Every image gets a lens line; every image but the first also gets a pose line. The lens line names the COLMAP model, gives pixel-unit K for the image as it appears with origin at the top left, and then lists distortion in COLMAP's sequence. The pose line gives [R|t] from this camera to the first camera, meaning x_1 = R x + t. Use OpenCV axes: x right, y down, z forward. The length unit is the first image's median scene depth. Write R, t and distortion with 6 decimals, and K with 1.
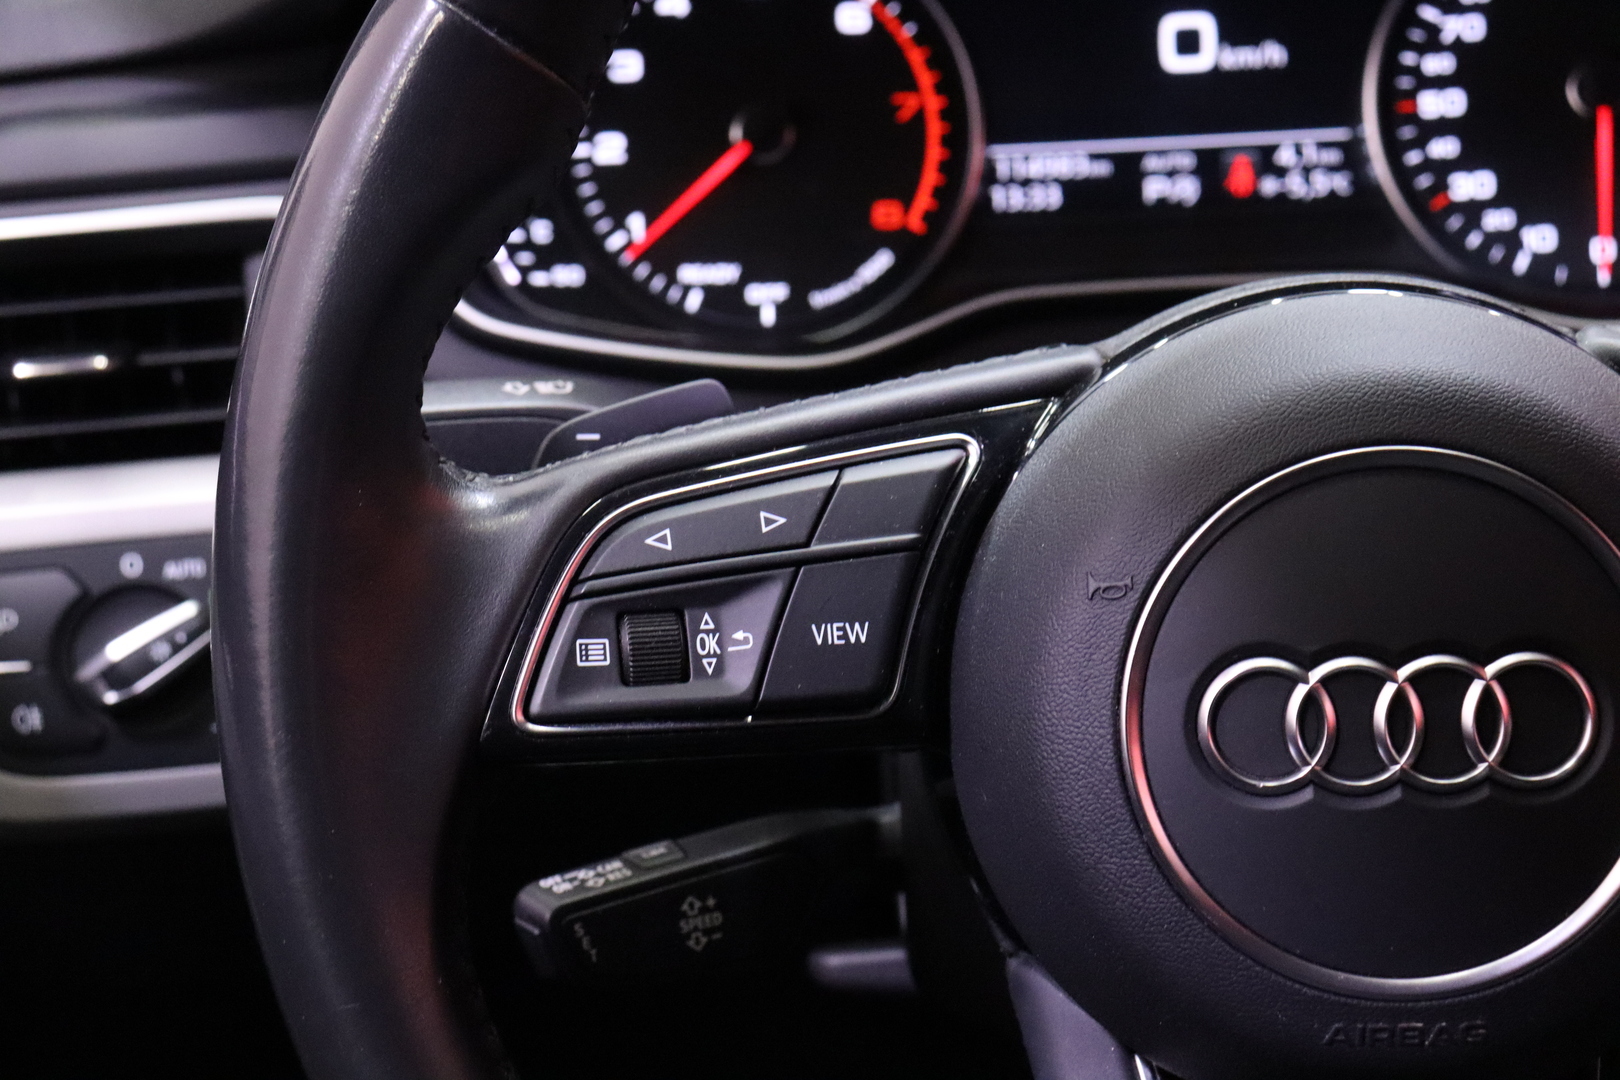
lens RADIAL K [[3354.1, 0, 813.2], [0, 3354.1, 539.7], [0, 0, 1]] dist [0.244055, 0.000000]
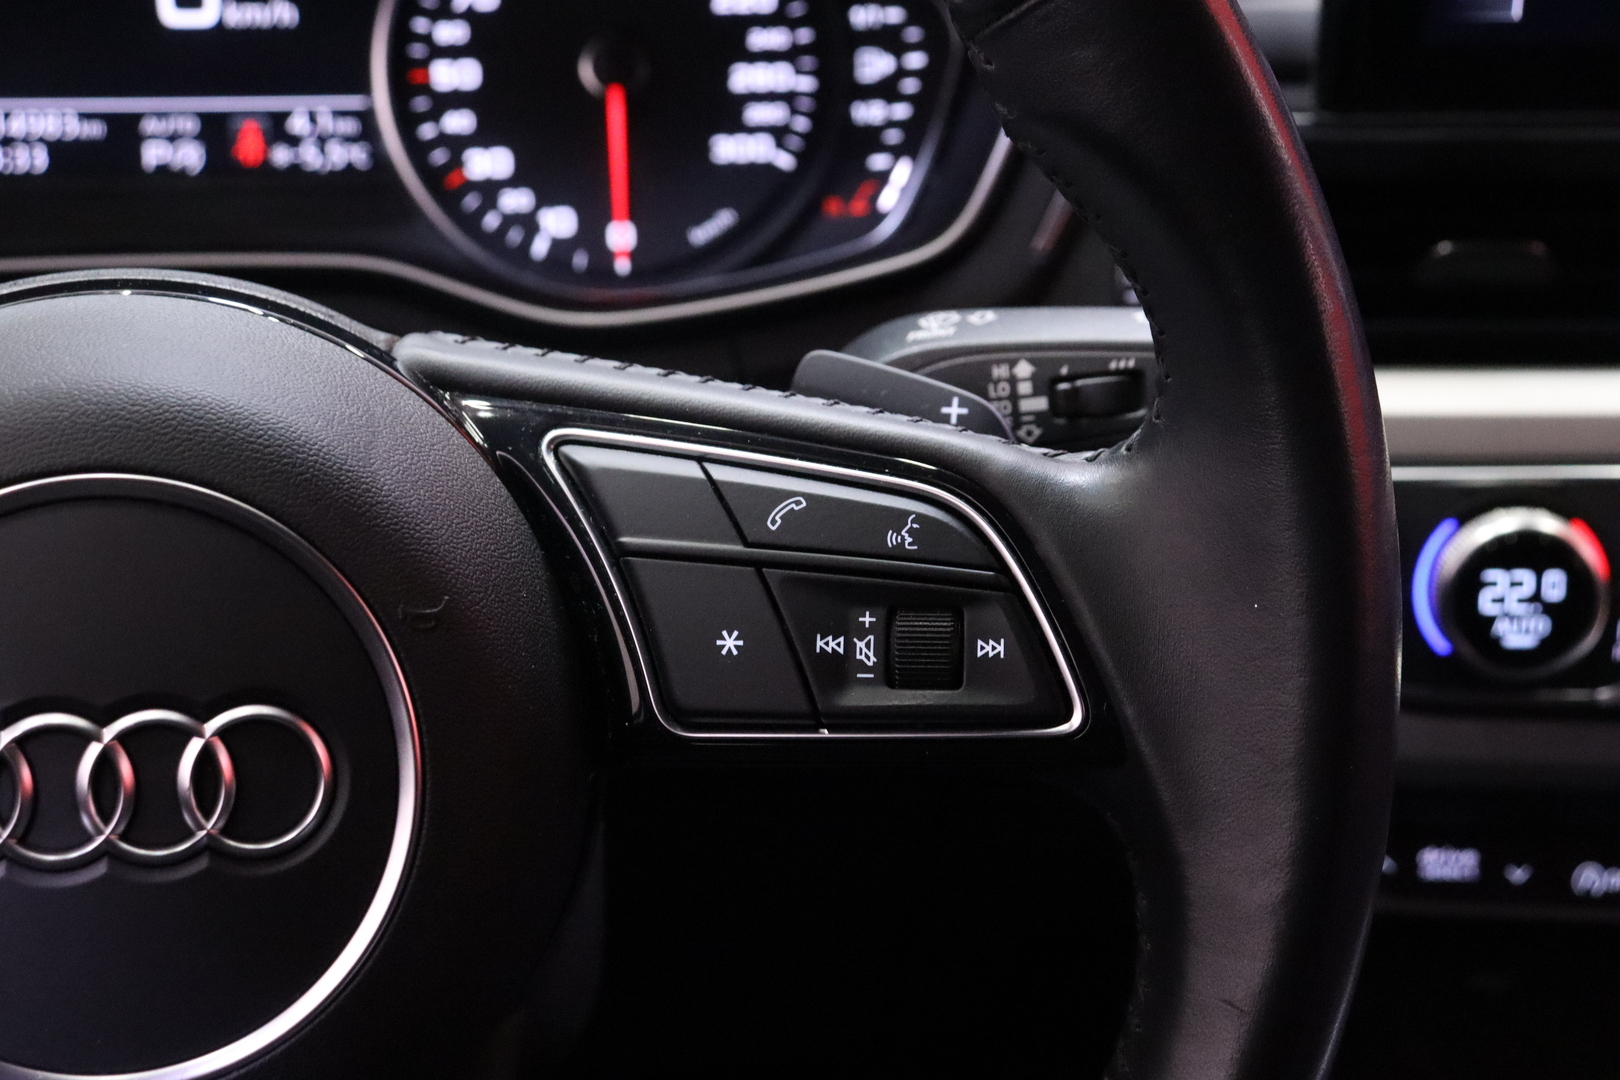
lens RADIAL K [[3354.1, 0, 812.4], [0, 3354.1, 533.3], [0, 0, 1]] dist [0.244055, 0.000000]
pose [[0.985703, 0.002149, 0.168476, 0.125220], [-0.004799, 0.999871, 0.015319, -0.016202], [-0.168422, -0.015908, 0.985587, 0.058834]]
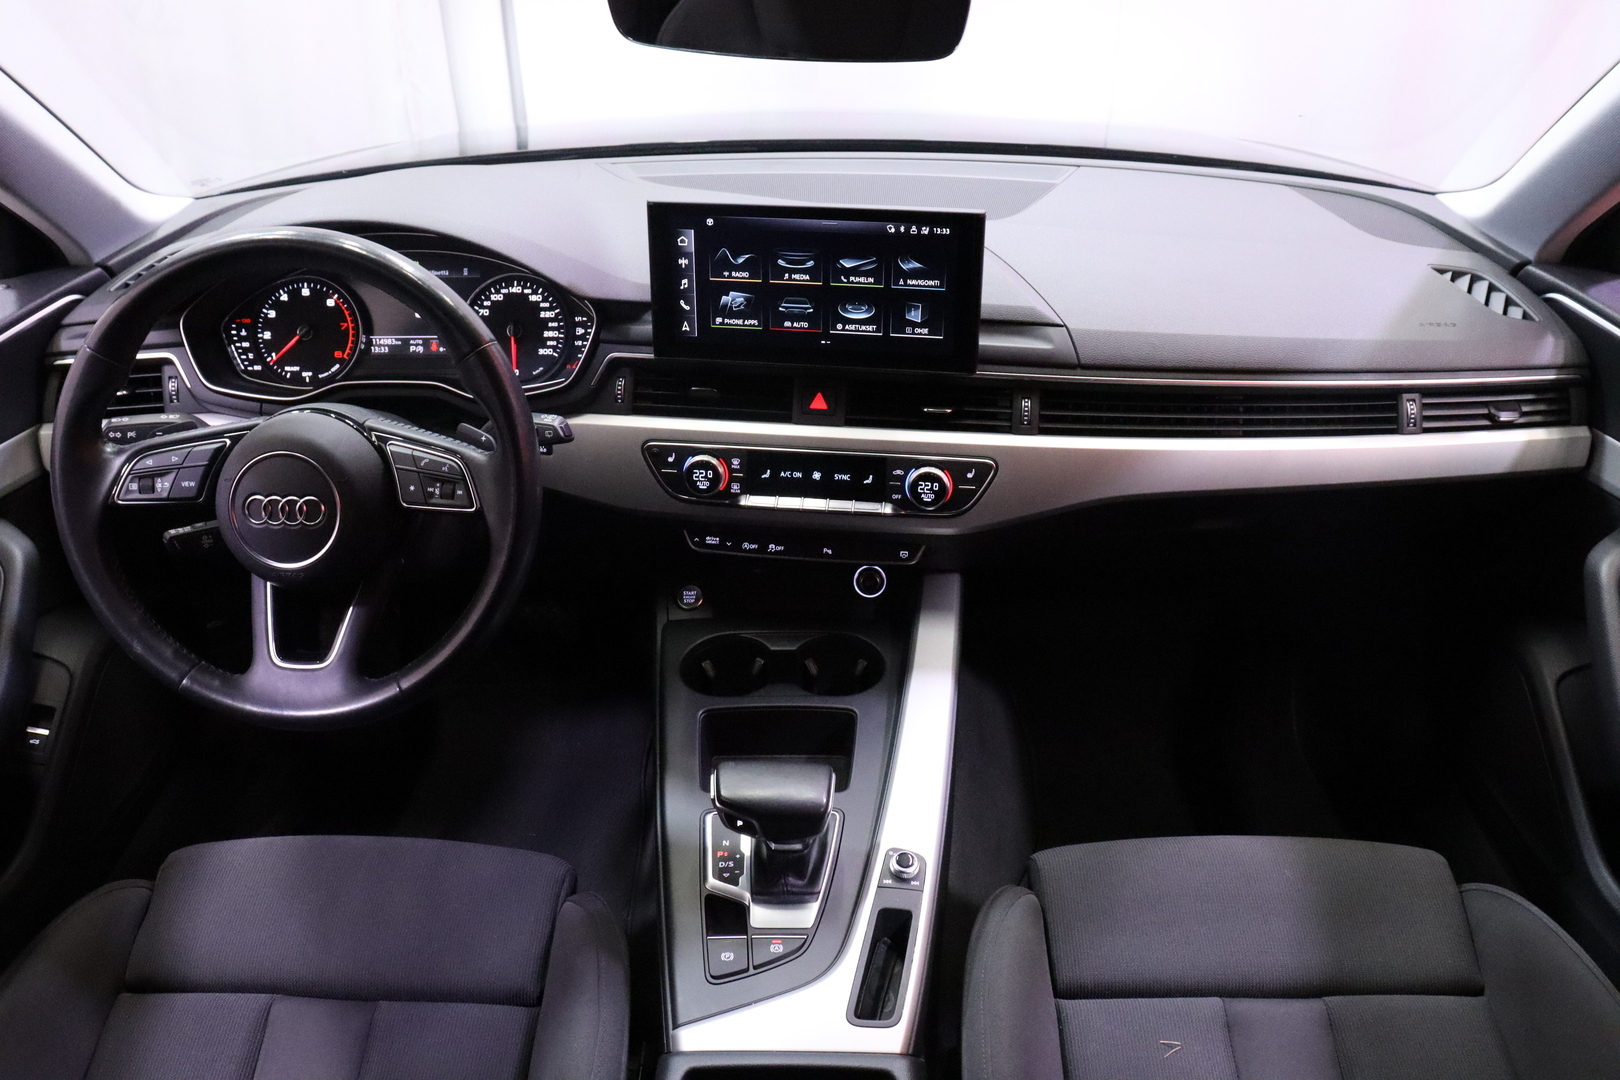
lens RADIAL K [[1320.5, 0, 802.5], [0, 1320.5, 539.7], [0, 0, 1]] dist [-0.134518, 0.015029]
pose [[0.998807, 0.048134, 0.008222, 0.549852], [-0.048809, 0.989187, 0.138301, -0.118096], [-0.001476, -0.138537, 0.990356, -0.488424]]
